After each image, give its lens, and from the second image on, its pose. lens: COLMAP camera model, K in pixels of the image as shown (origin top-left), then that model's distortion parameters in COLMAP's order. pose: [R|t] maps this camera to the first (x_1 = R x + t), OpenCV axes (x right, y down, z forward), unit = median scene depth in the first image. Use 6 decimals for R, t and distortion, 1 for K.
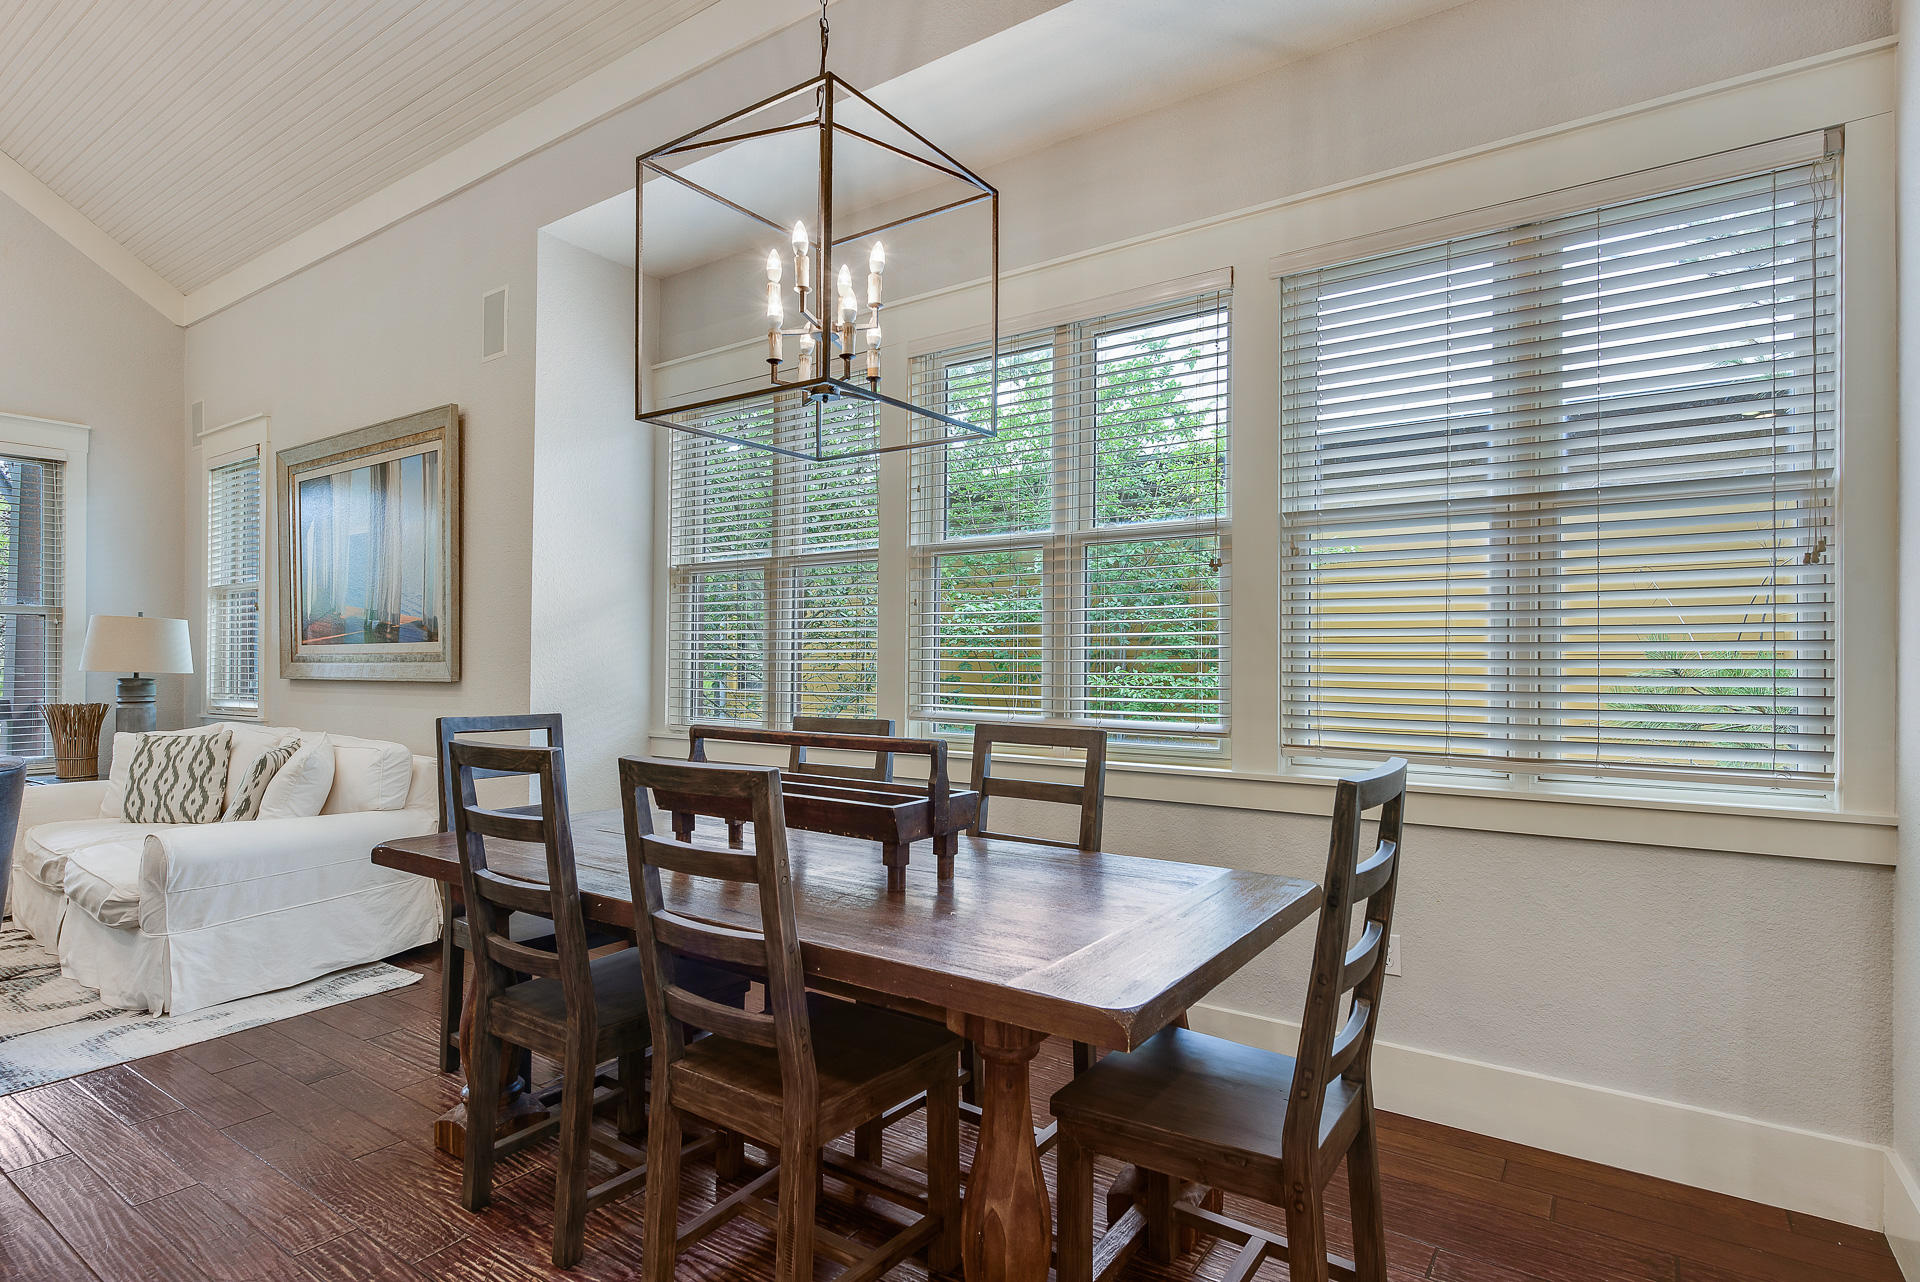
lens RADIAL K [[969.7, 0, 961.1], [0, 969.7, 661.4], [0, 0, 1]] dist [0.003170, 0.000506]
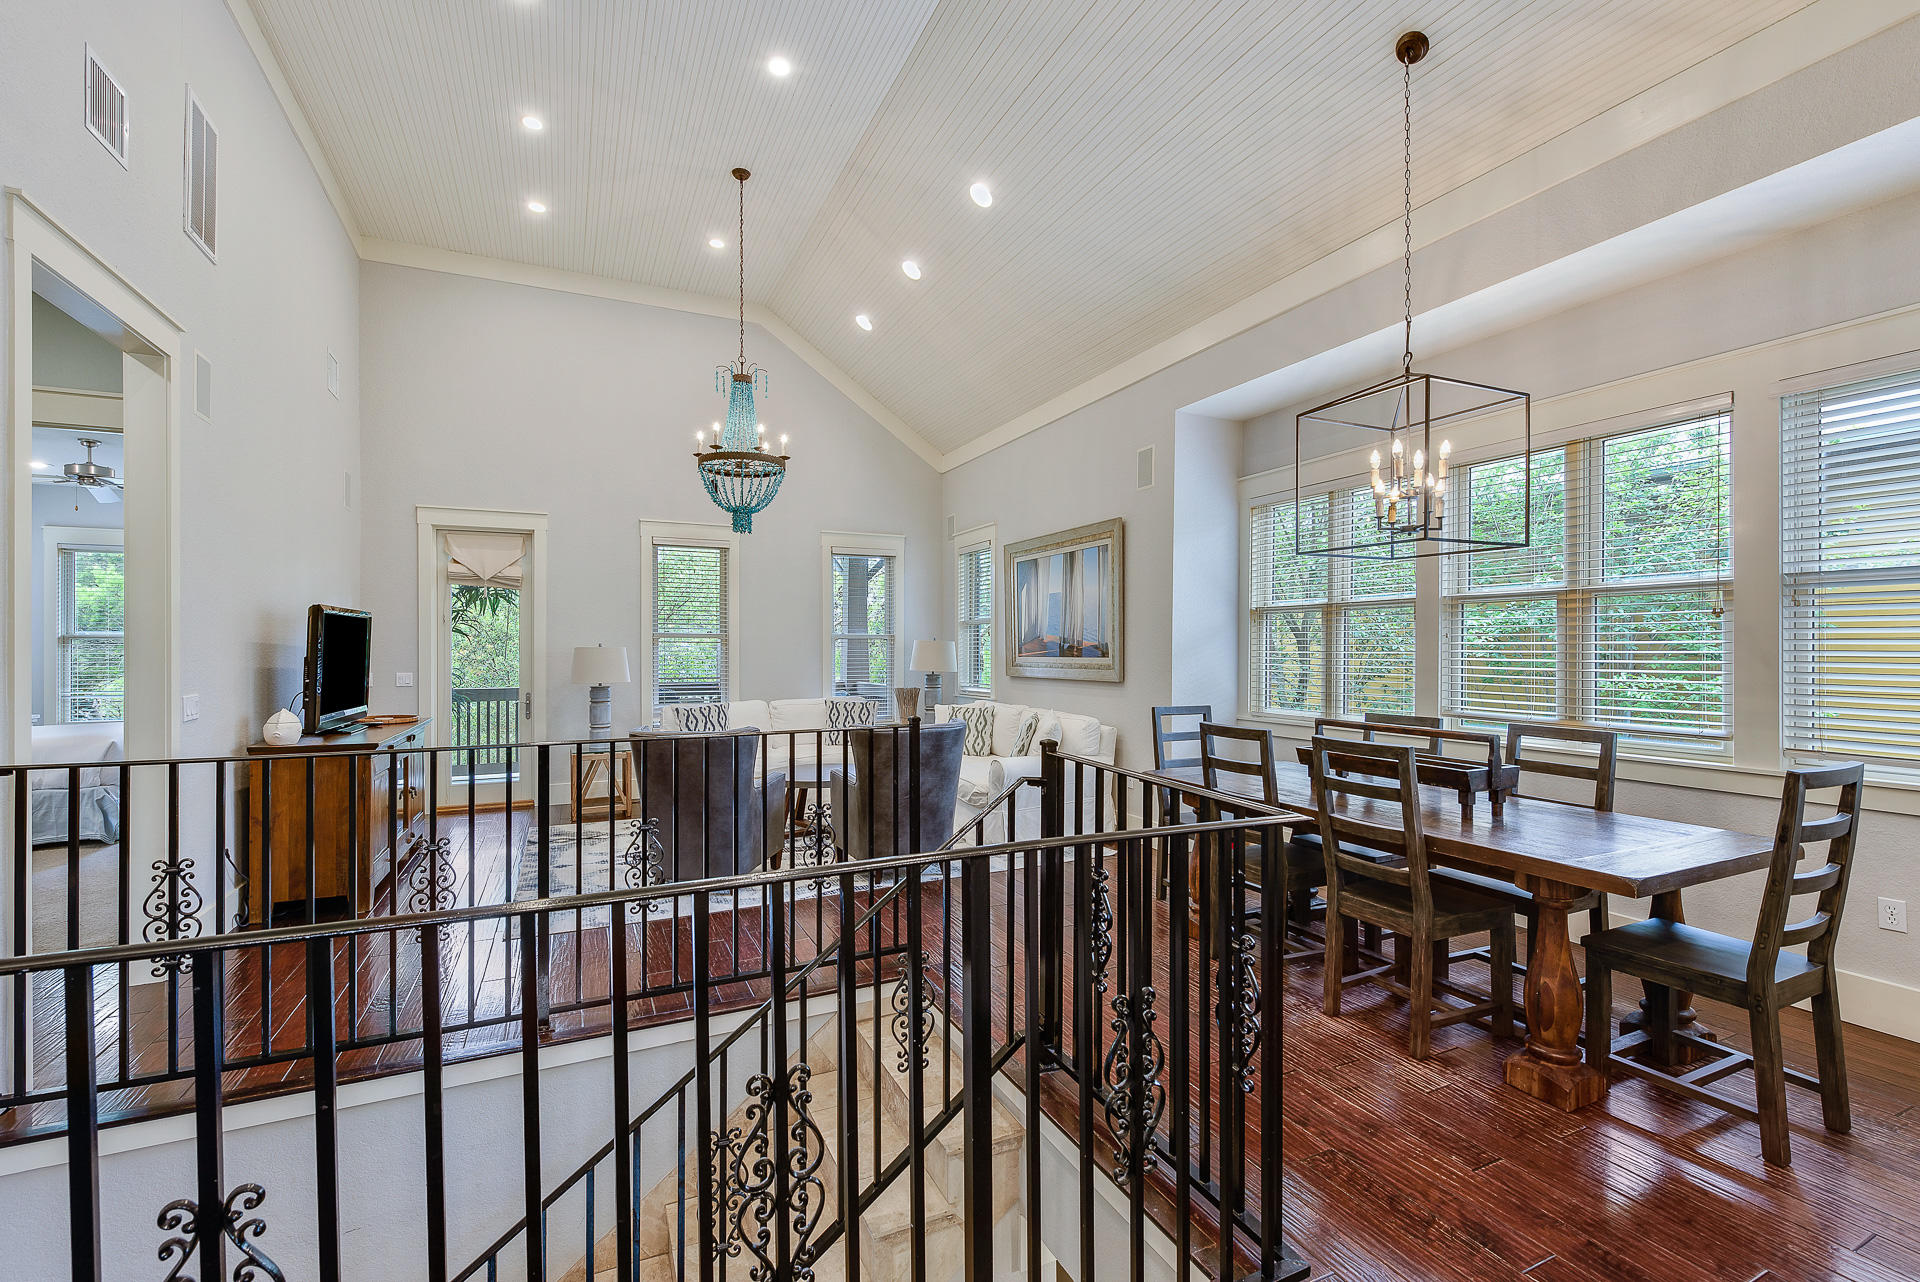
lens RADIAL K [[804.1, 0, 960.3], [0, 804.1, 657.0], [0, 0, 1]] dist [0.000373, -0.000341]
pose [[0.865905, 0.000516, -0.500207, -0.087458], [0.005037, 0.999940, 0.009751, -0.050803], [0.500182, -0.010963, 0.865851, -0.477164]]
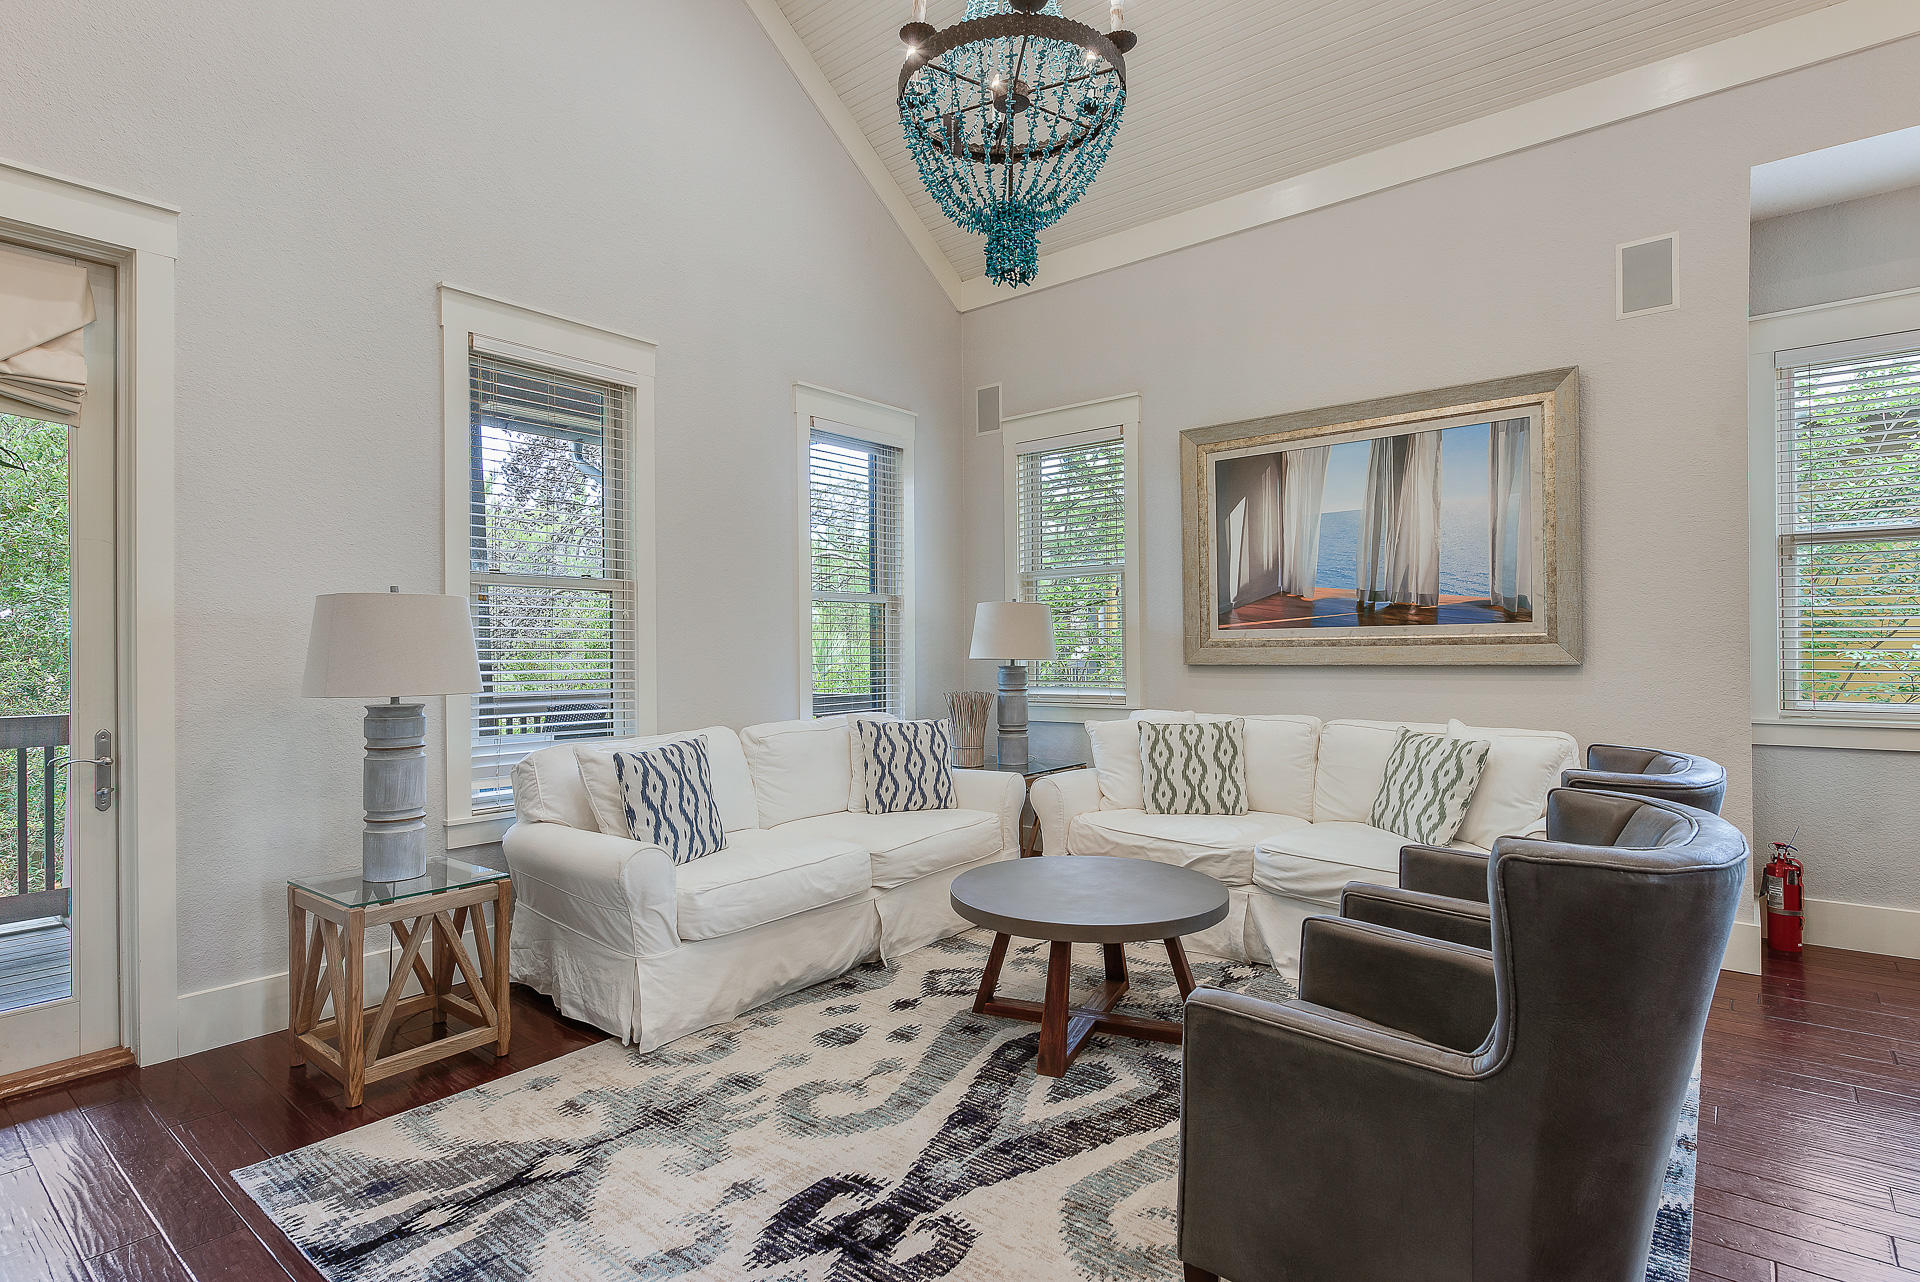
lens RADIAL K [[960.1, 0, 960.0], [0, 960.1, 641.0], [0, 0, 1]] dist [0.004138, 0.000555]
pose [[0.996170, -0.012257, -0.086569, -1.407535], [0.011894, 0.999918, -0.004717, -0.005873], [0.086620, 0.003670, 0.996235, 0.043194]]
